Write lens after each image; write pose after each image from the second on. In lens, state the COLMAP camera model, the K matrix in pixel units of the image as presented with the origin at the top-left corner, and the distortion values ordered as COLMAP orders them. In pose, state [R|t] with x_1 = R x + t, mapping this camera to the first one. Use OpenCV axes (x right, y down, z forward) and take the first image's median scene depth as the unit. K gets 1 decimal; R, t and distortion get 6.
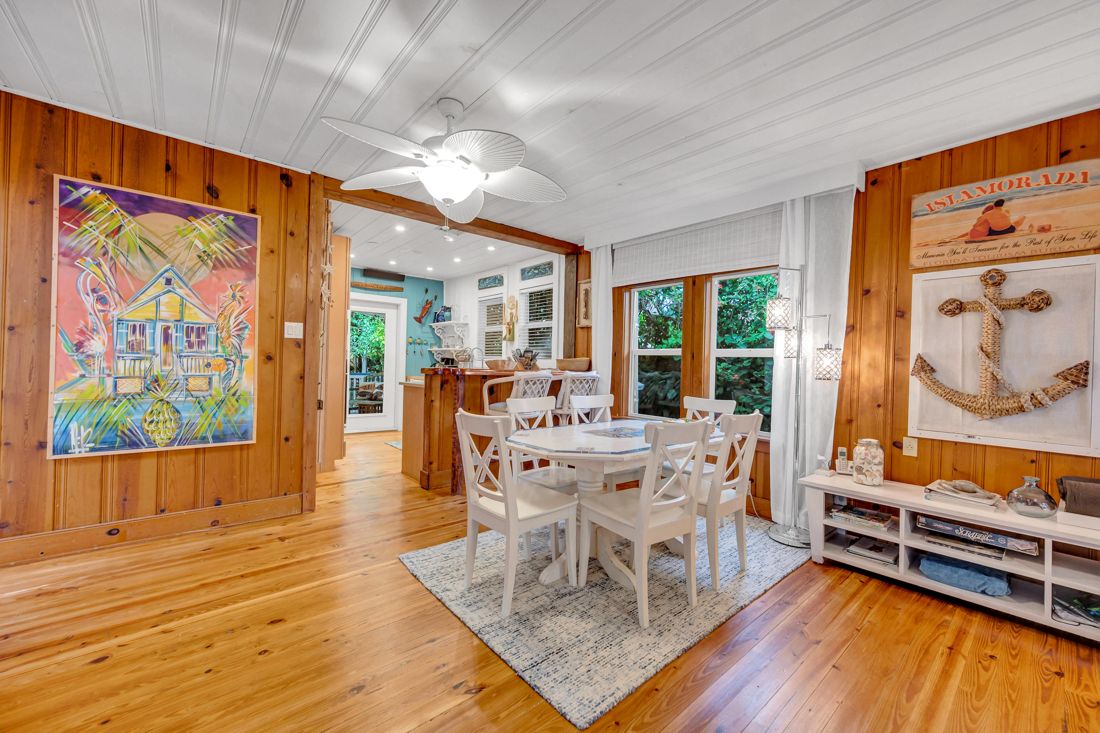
lens RADIAL K [[435.3, 0, 549.4], [0, 435.3, 364.9], [0, 0, 1]] dist [-0.001535, -0.000043]
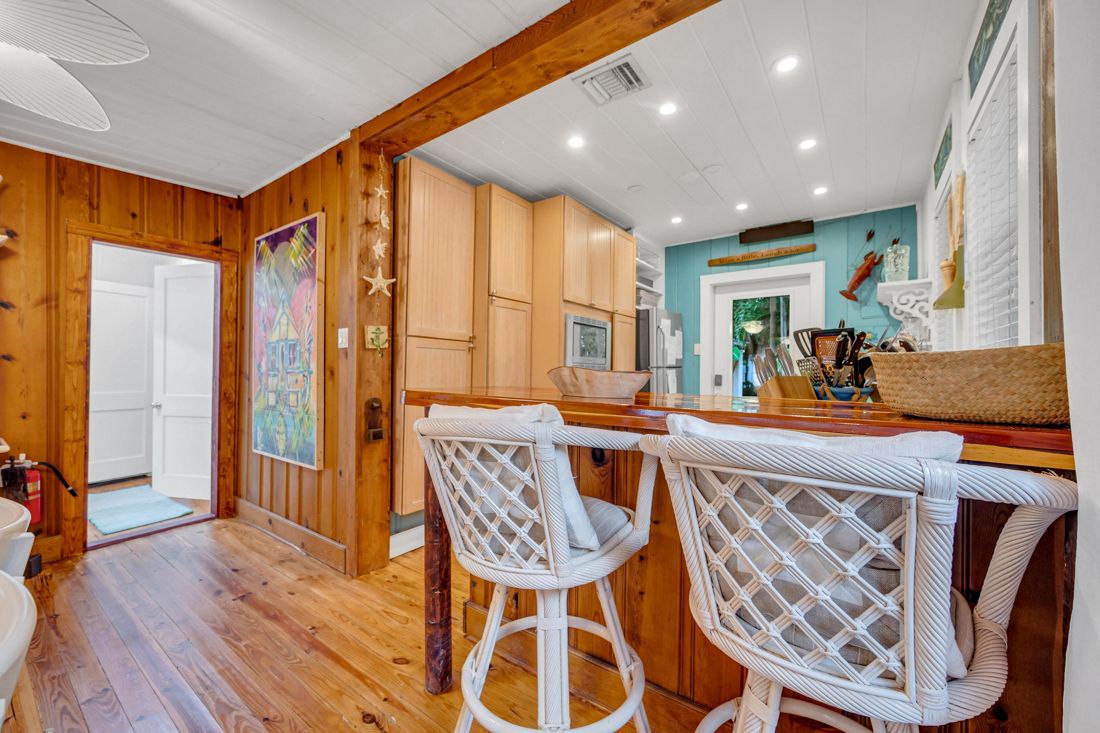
lens RADIAL K [[435.3, 0, 551.8], [0, 435.3, 366.2], [0, 0, 1]] dist [-0.001535, -0.000043]
pose [[0.236693, -0.030264, -0.971113, 0.132076], [-0.000772, 0.999509, -0.031337, -0.000737], [0.971584, 0.008167, 0.236553, 0.569482]]
